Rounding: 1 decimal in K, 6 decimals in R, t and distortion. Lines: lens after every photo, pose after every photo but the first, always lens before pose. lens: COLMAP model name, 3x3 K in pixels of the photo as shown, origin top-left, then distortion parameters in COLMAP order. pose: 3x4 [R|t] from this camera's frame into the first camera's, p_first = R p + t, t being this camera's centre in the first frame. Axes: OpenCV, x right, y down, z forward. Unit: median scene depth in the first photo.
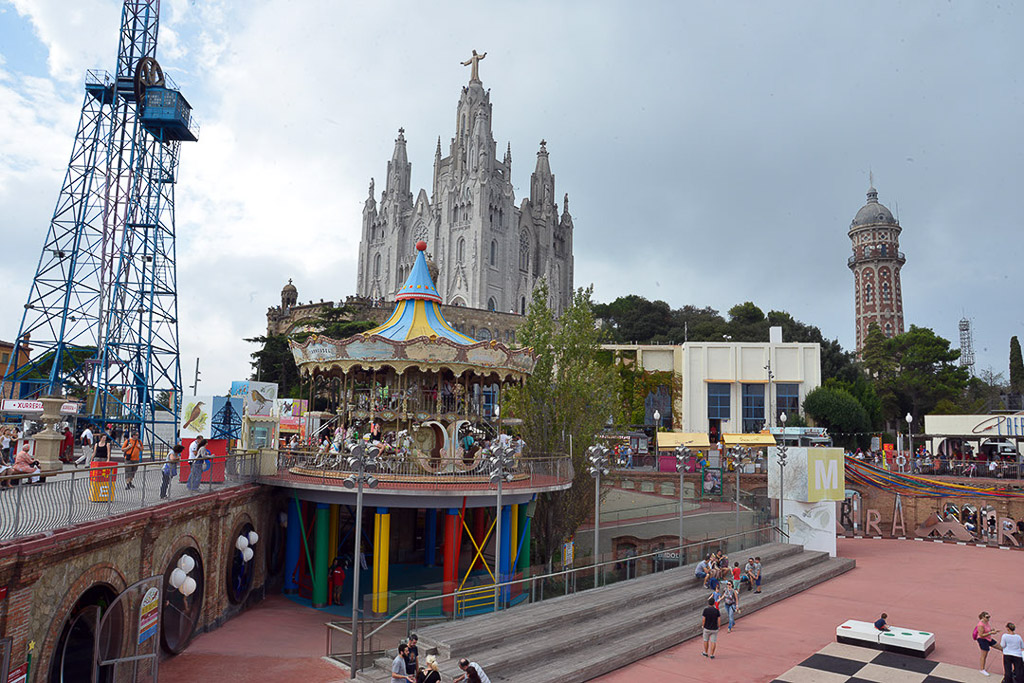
lens RADIAL K [[690.5, 0, 512.0], [0, 690.5, 341.5], [0, 0, 1]] dist [-0.068225, 0.001677]
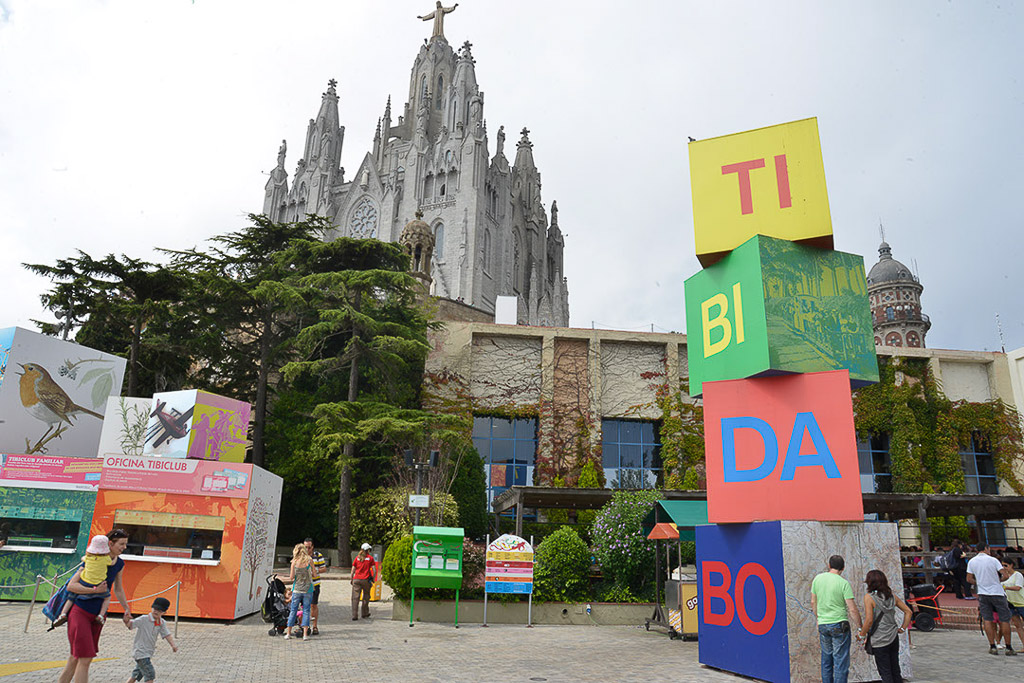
lens RADIAL K [[690.5, 0, 512.0], [0, 690.5, 341.5], [0, 0, 1]] dist [-0.068225, 0.001677]
pose [[0.972630, 0.065285, 0.222998, -0.126698], [-0.031627, 0.987983, -0.151294, 0.047659], [-0.230196, 0.140100, 0.963007, 0.352001]]
